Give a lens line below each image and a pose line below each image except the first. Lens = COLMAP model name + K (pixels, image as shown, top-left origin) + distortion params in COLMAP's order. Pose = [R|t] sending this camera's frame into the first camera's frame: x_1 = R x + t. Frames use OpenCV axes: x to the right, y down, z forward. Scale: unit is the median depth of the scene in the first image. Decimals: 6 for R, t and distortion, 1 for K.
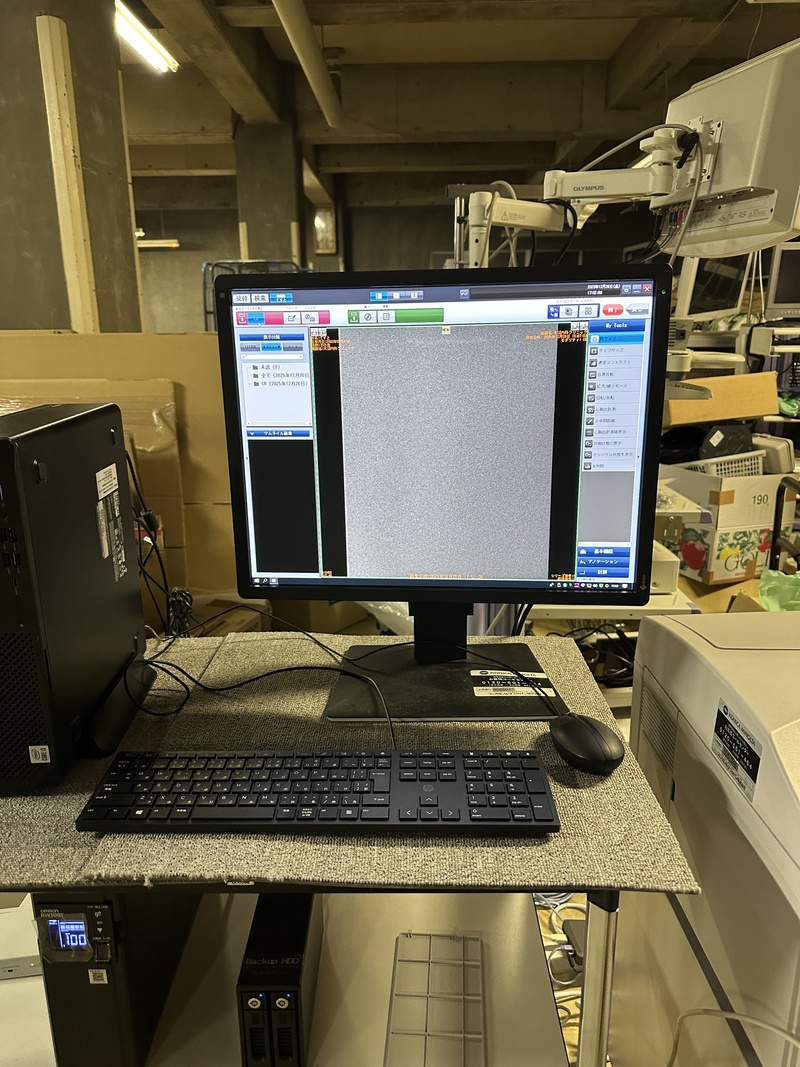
lens RADIAL K [[759.9, 0, 403.8], [0, 759.9, 539.2], [0, 0, 1]] dist [0.025468, -0.036201]
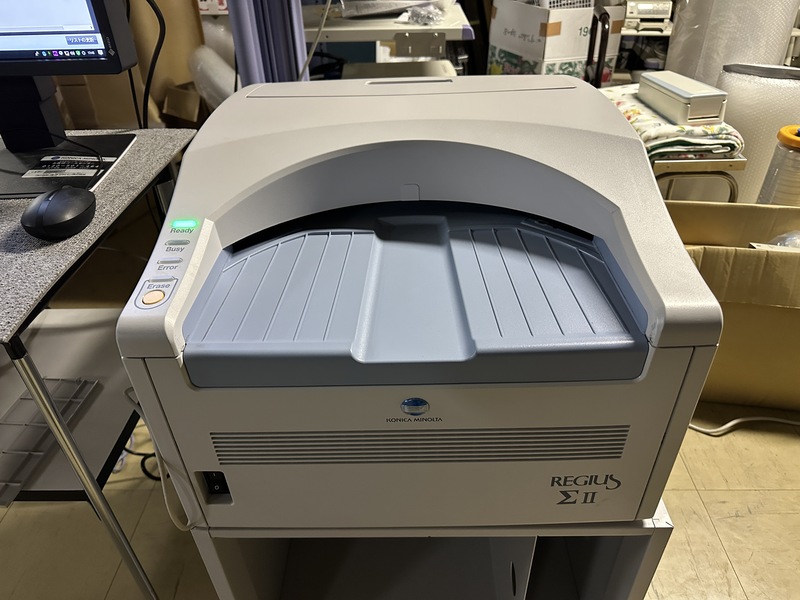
lens RADIAL K [[569.7, 0, 402.5], [0, 569.7, 303.4], [0, 0, 1]] dist [0.025468, -0.036201]
pose [[0.999875, -0.013797, -0.007768, 0.664790], [0.015614, 0.940514, 0.339395, 0.119070], [0.002623, -0.339474, 0.940612, 0.222849]]
